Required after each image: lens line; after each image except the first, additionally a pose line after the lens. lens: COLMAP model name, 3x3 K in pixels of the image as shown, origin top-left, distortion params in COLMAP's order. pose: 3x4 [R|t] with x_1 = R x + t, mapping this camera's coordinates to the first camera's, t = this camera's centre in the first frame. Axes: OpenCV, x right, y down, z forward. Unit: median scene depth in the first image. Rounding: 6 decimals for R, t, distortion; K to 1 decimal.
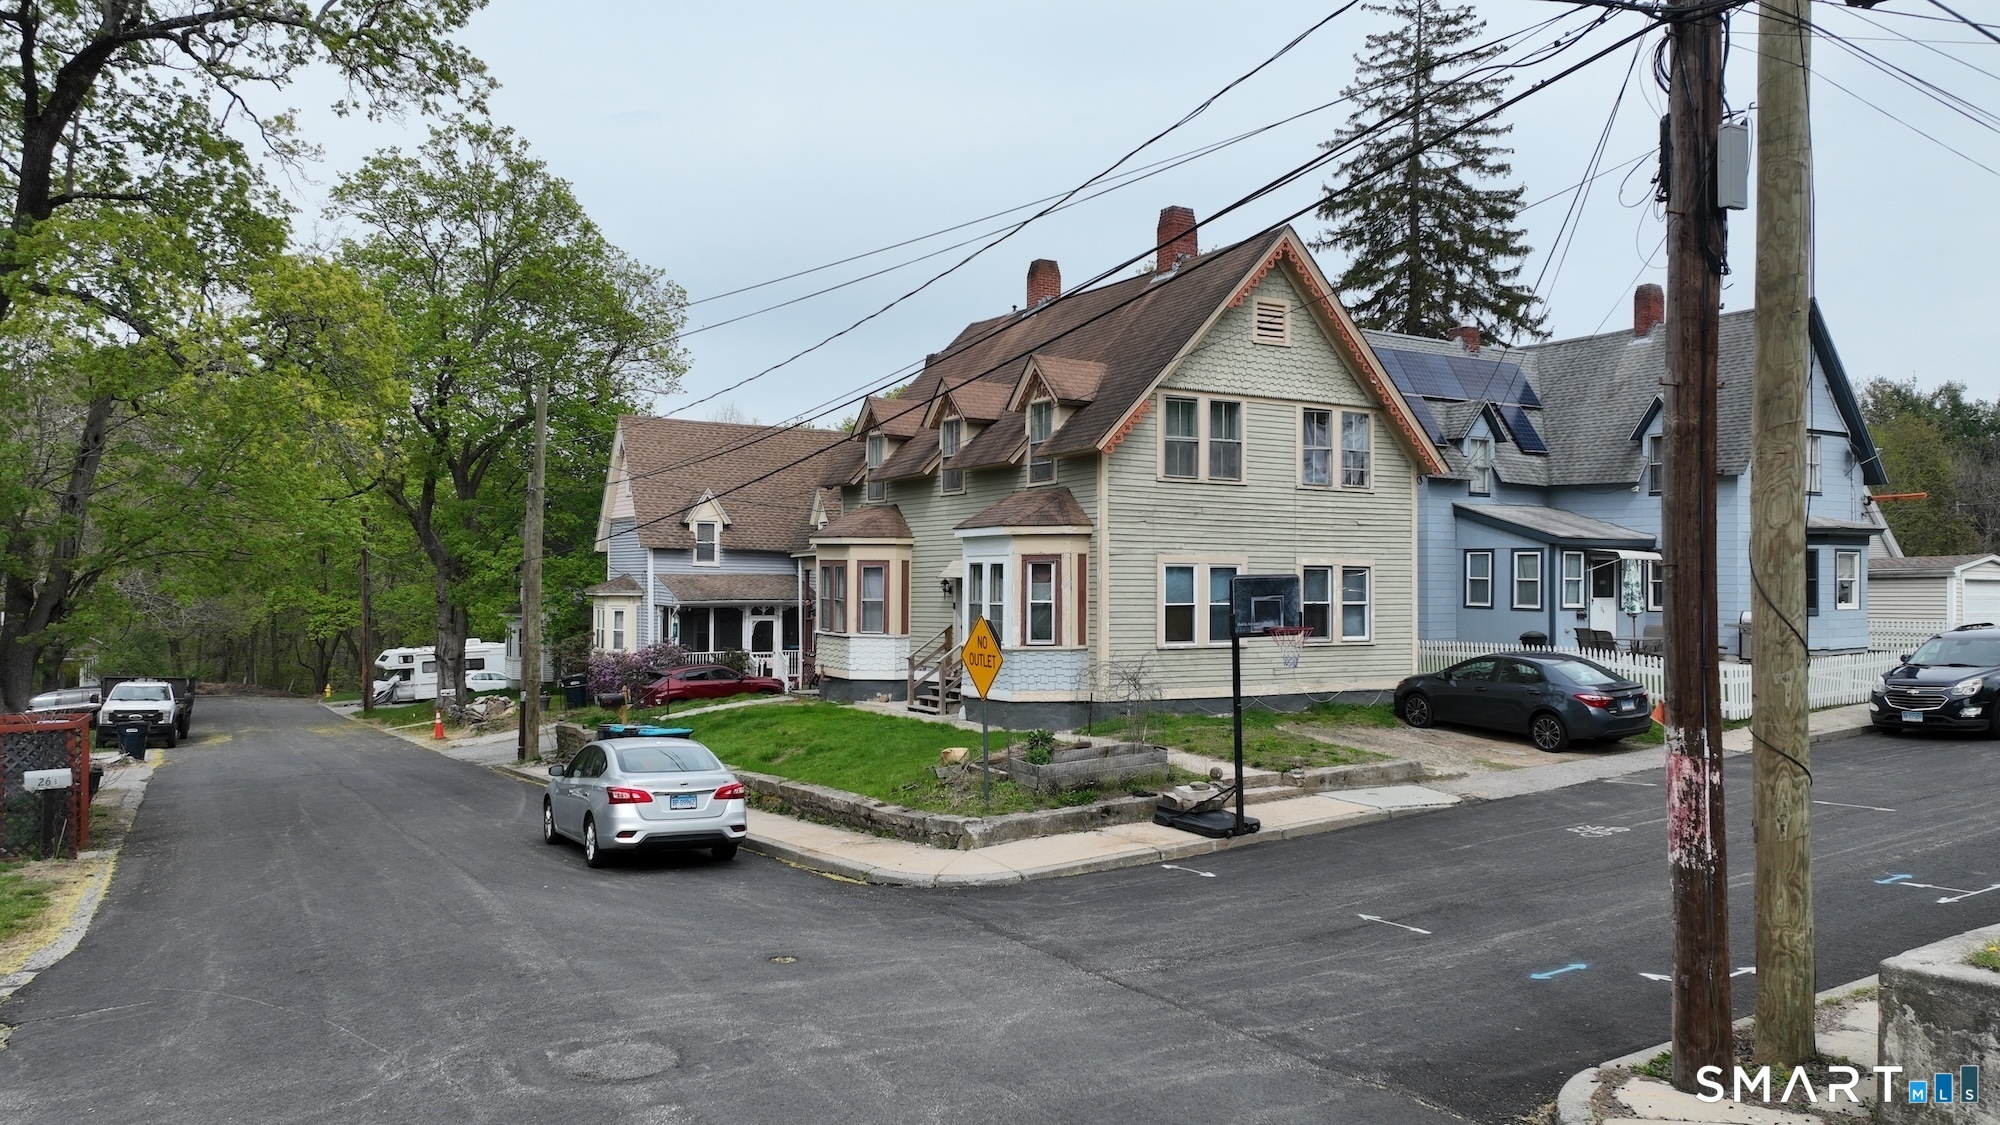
lens RADIAL K [[1406.6, 0, 998.6], [0, 1406.6, 567.2], [0, 0, 1]] dist [-0.001015, 0.020451]
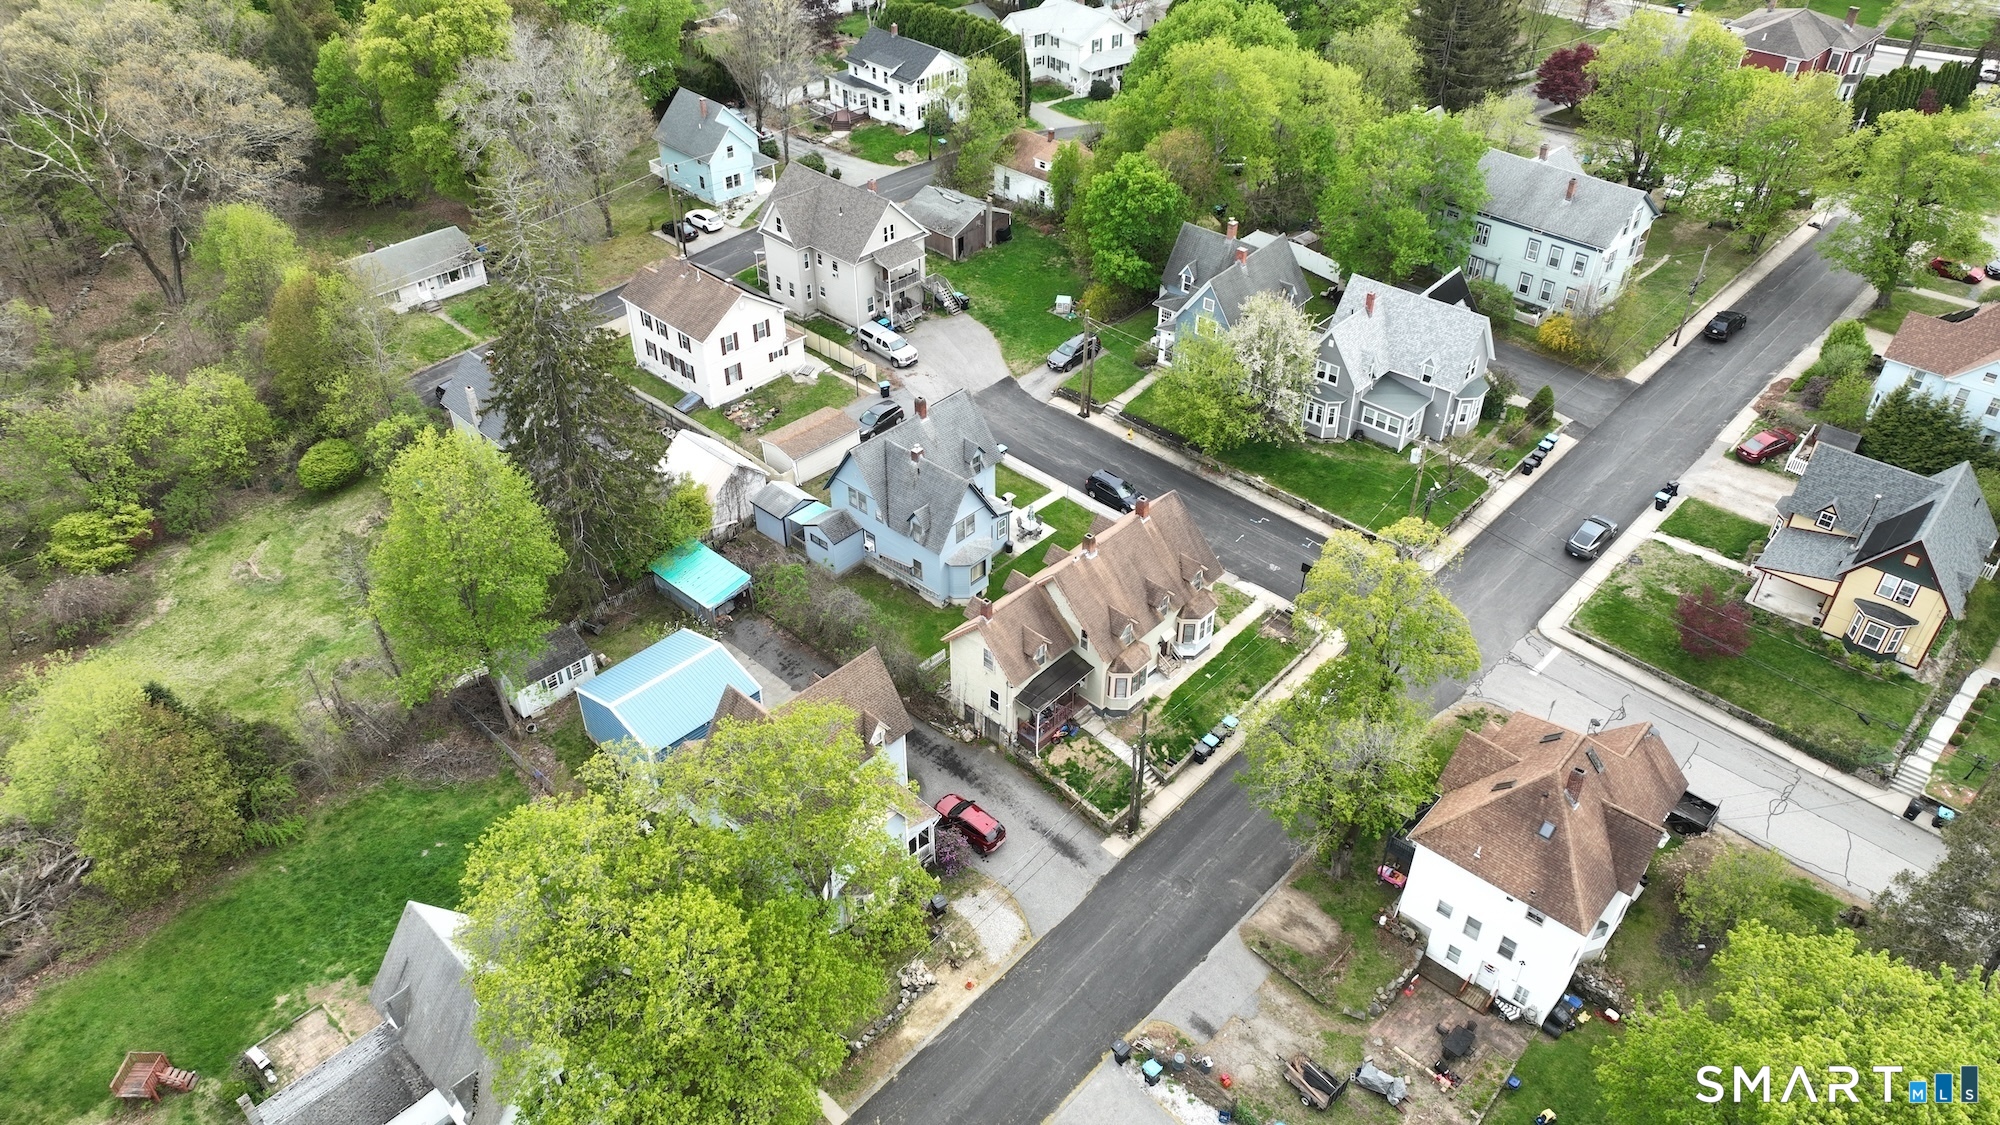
lens RADIAL K [[1405.2, 0, 998.4], [0, 1405.2, 567.2], [0, 0, 1]] dist [0.007478, 0.003922]
pose [[-0.286596, -0.587276, 0.756948, -1.763788], [-0.008528, 0.791624, 0.610950, -1.622680], [-0.958014, 0.168640, -0.231884, 1.664535]]
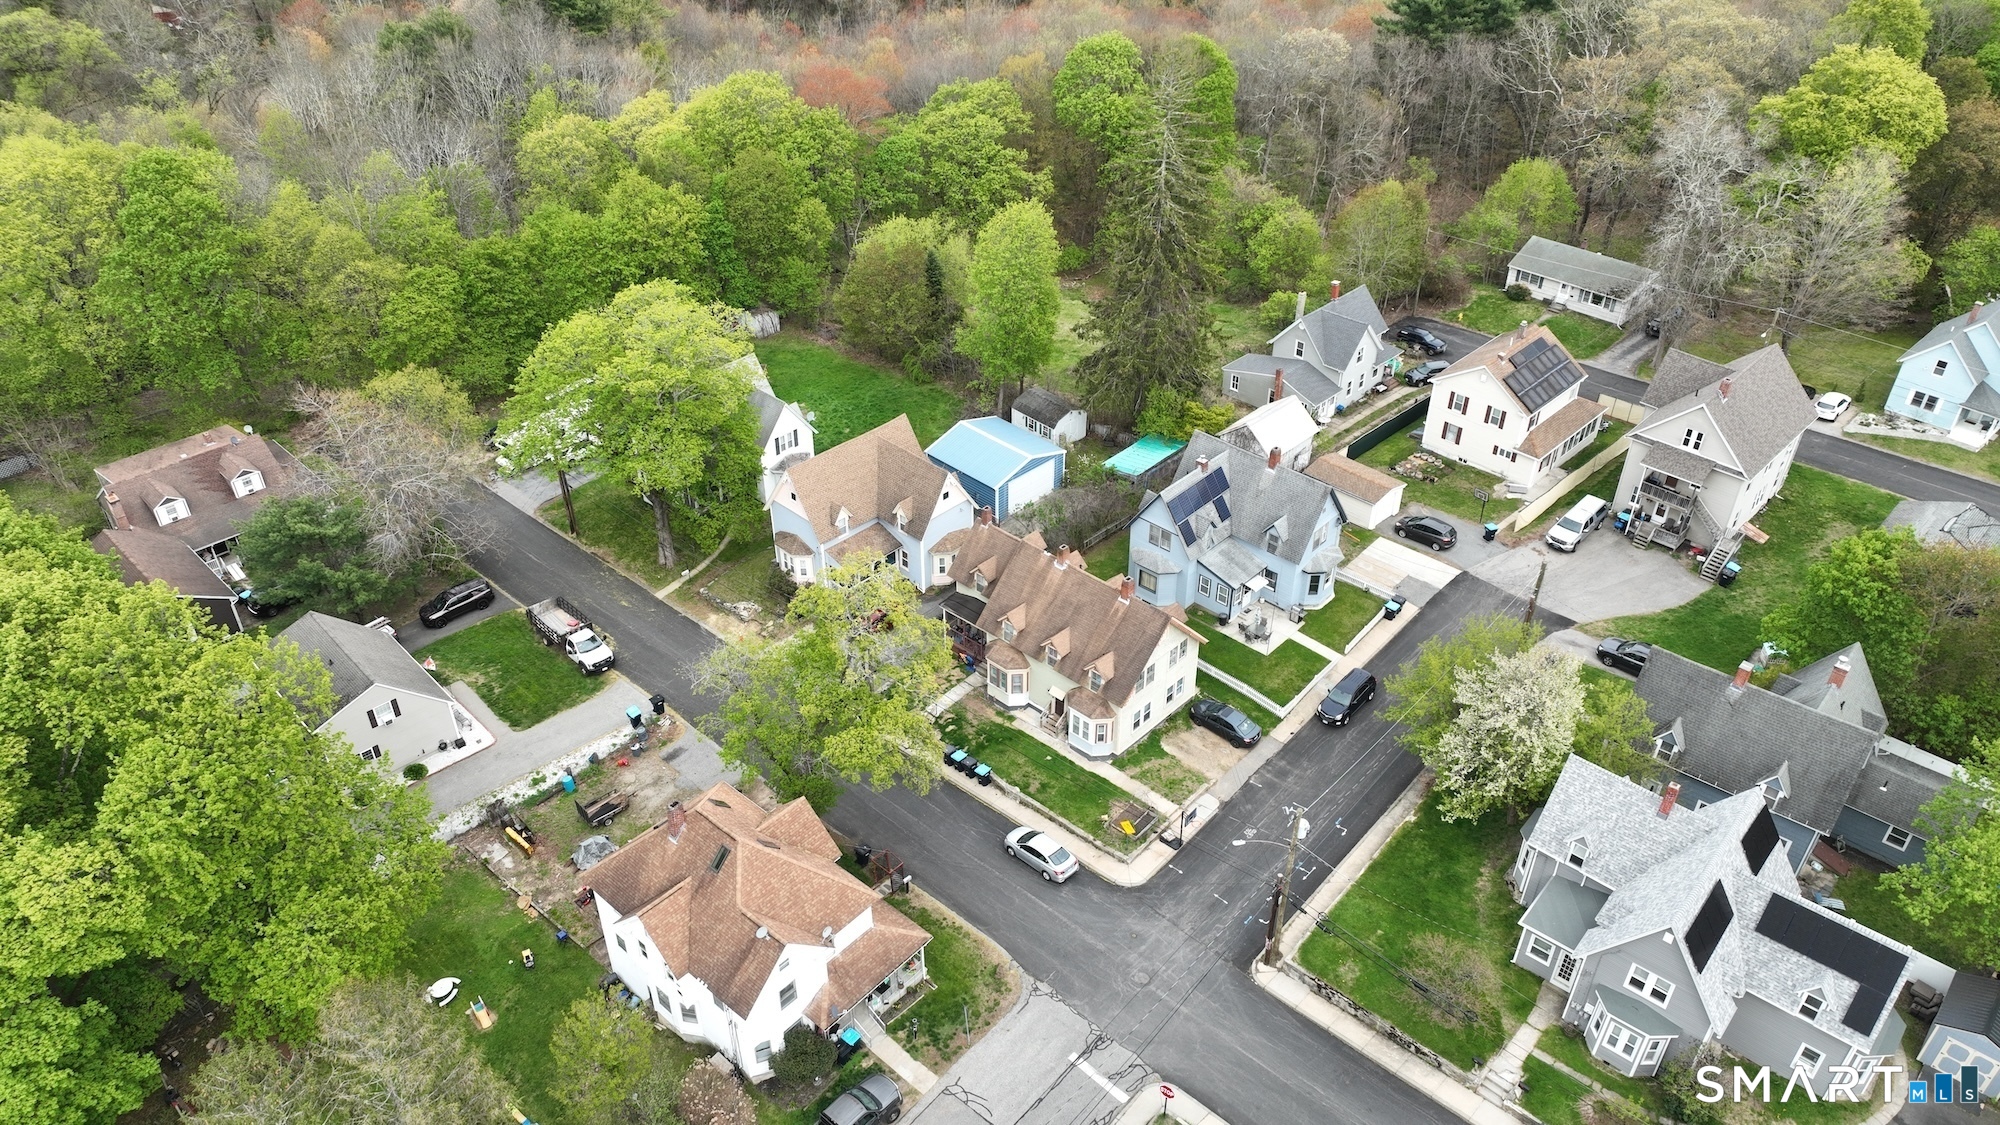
lens RADIAL K [[1405.2, 0, 998.4], [0, 1405.2, 567.2], [0, 0, 1]] dist [0.007478, 0.003922]
pose [[0.959298, -0.169238, 0.226067, -0.645702], [0.004633, 0.809855, 0.586612, -1.633099], [-0.282358, -0.561689, 0.777676, -0.961323]]
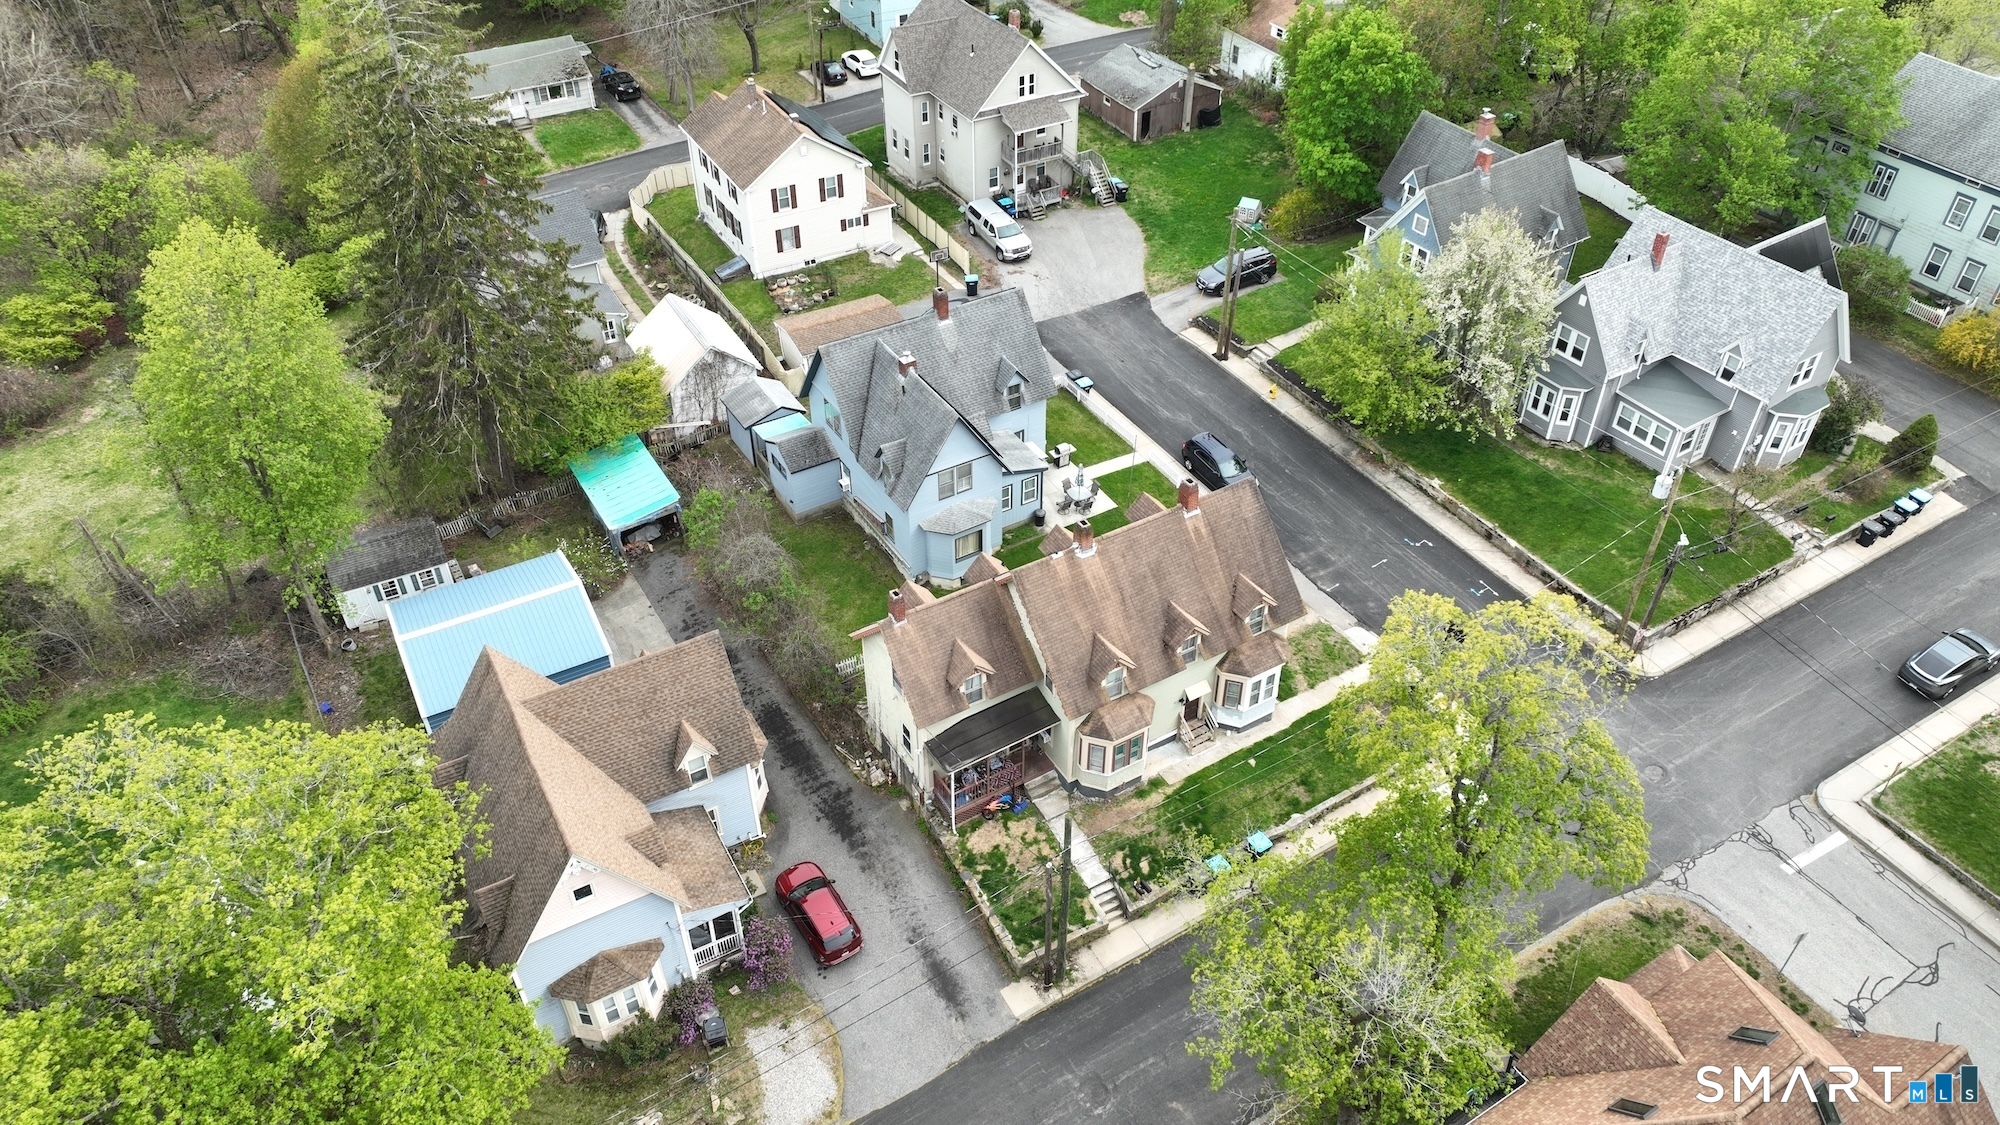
lens RADIAL K [[1406.6, 0, 998.6], [0, 1406.6, 567.2], [0, 0, 1]] dist [-0.001015, 0.020451]
pose [[-0.004423, -0.646888, 0.762572, -1.193603], [-0.005414, 0.762584, 0.646867, -1.181446], [-0.999976, -0.001268, -0.006875, 1.059370]]
